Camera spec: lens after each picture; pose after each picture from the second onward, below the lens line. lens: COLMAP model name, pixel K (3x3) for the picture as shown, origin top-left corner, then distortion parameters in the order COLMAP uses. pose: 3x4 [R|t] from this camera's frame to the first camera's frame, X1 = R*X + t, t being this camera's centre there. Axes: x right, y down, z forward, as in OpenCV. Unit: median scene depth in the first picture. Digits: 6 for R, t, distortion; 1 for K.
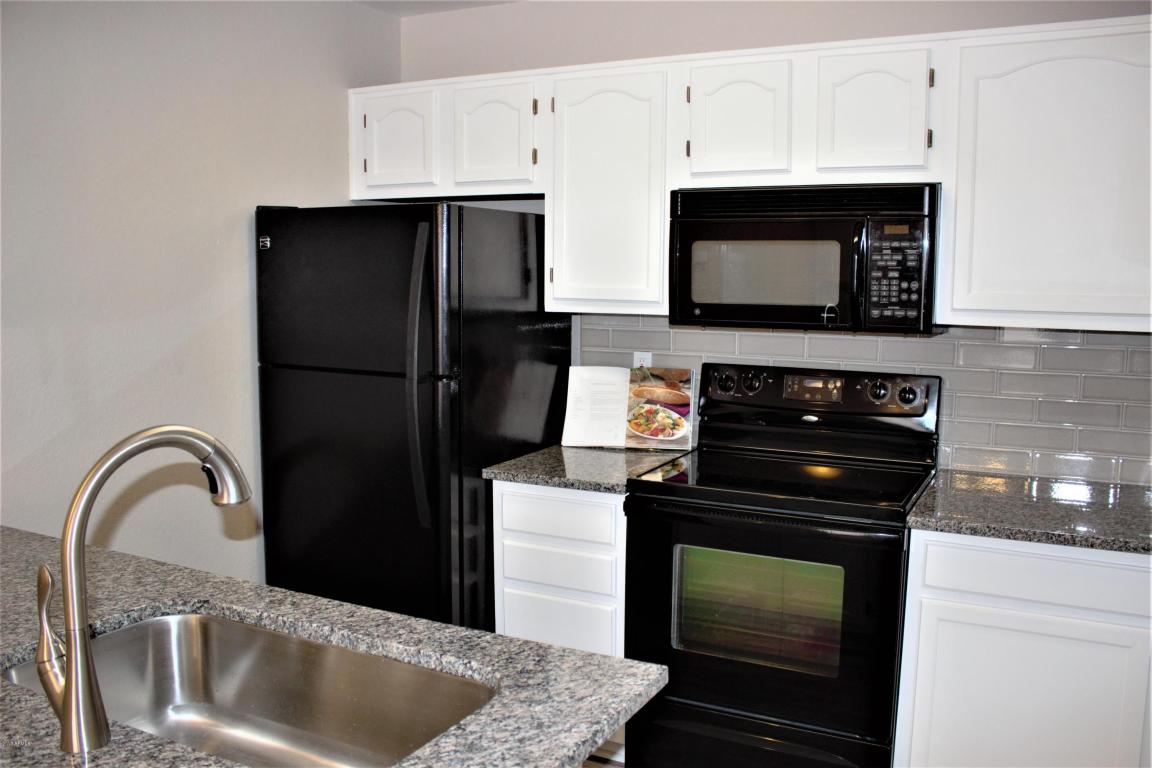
lens RADIAL K [[970.3, 0, 573.4], [0, 970.3, 390.3], [0, 0, 1]] dist [-0.139378, 0.096093]
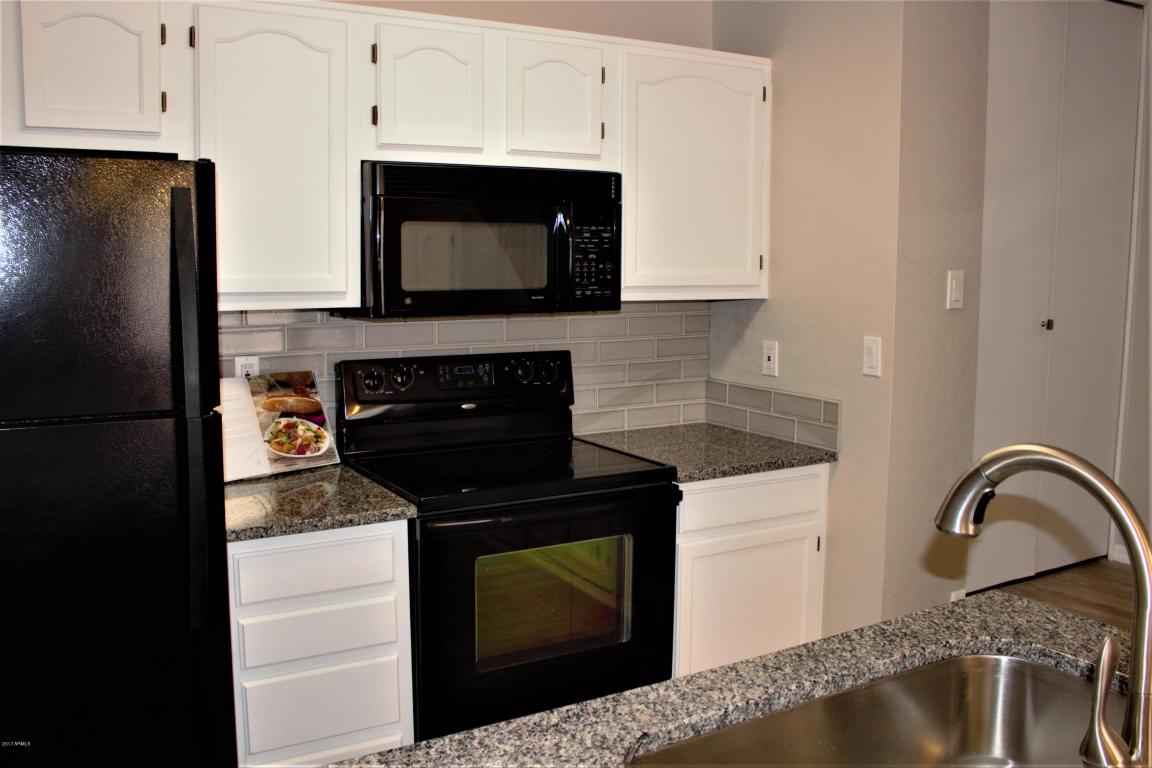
lens RADIAL K [[1045.1, 0, 566.2], [0, 1045.1, 367.7], [0, 0, 1]] dist [-0.128342, 0.071113]
pose [[0.526736, -0.094843, 0.844721, -0.598912], [0.102991, 0.993555, 0.047332, -0.049972], [-0.843767, 0.062067, 0.533109, 0.366708]]
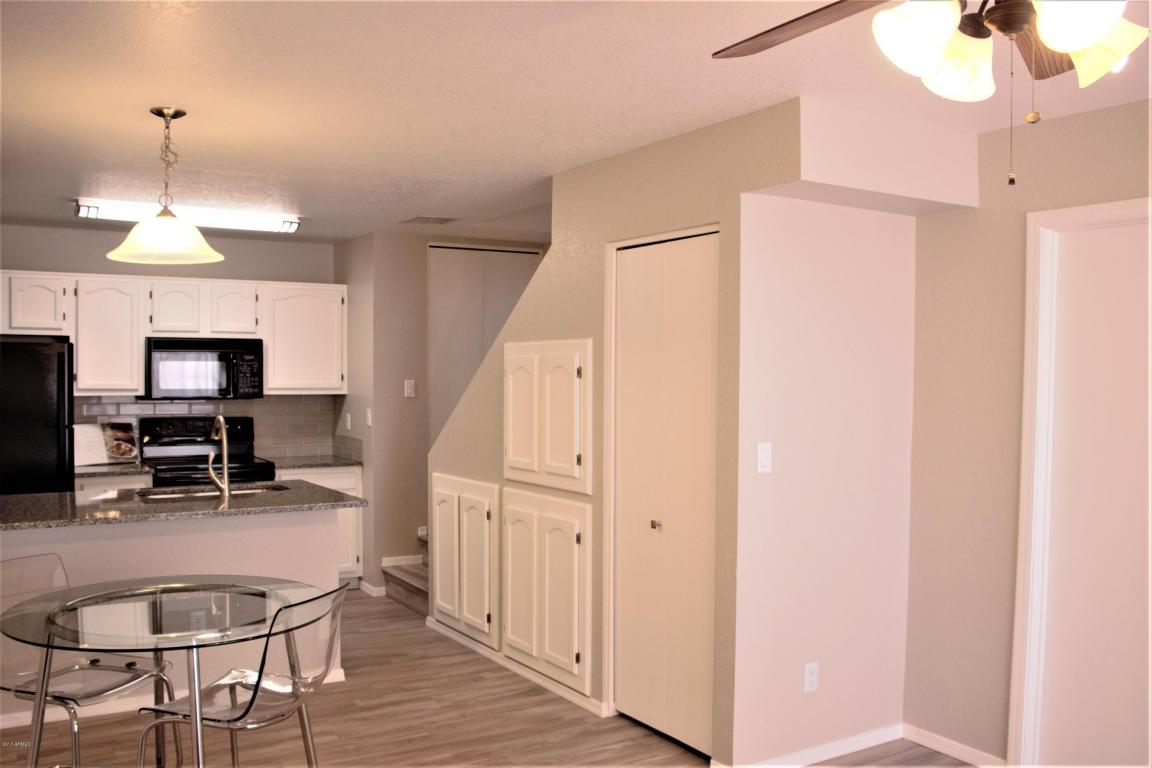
lens RADIAL K [[1045.1, 0, 581.4], [0, 1045.1, 408.9], [0, 0, 1]] dist [-0.128342, 0.071113]
pose [[0.524881, -0.029257, 0.850672, -1.352929], [0.103980, 0.994128, -0.029967, 0.124963], [-0.844800, 0.104182, 0.524841, -1.034069]]
